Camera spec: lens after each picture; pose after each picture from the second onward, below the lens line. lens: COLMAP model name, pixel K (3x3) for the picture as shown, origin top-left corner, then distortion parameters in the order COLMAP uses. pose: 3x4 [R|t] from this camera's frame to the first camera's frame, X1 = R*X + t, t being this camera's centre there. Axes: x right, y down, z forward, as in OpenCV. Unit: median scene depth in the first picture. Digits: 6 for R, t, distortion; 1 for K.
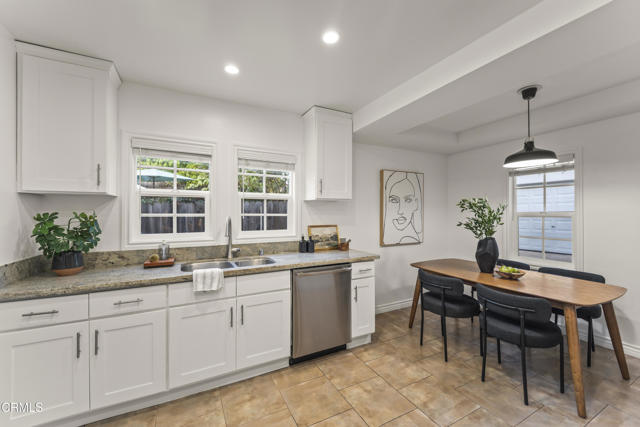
lens RADIAL K [[256.7, 0, 318.8], [0, 256.7, 211.3], [0, 0, 1]] dist [0.009891, -0.003383]
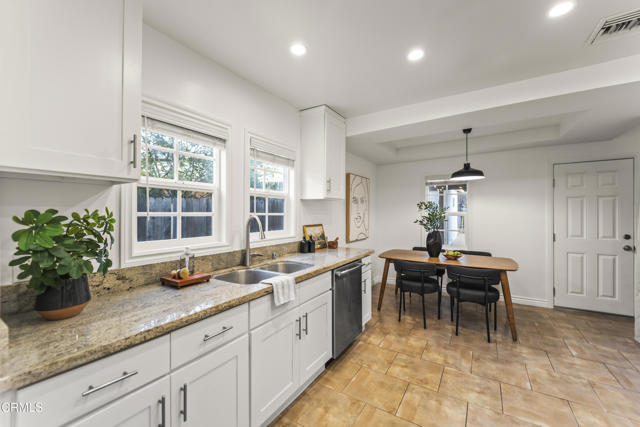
lens RADIAL K [[256.7, 0, 318.2], [0, 256.7, 211.7], [0, 0, 1]] dist [0.009891, -0.003383]
pose [[0.865776, 0.004098, 0.500415, -0.598639], [-0.004992, 0.999987, 0.000449, 0.005064], [-0.500407, -0.002887, 0.865785, 0.162035]]
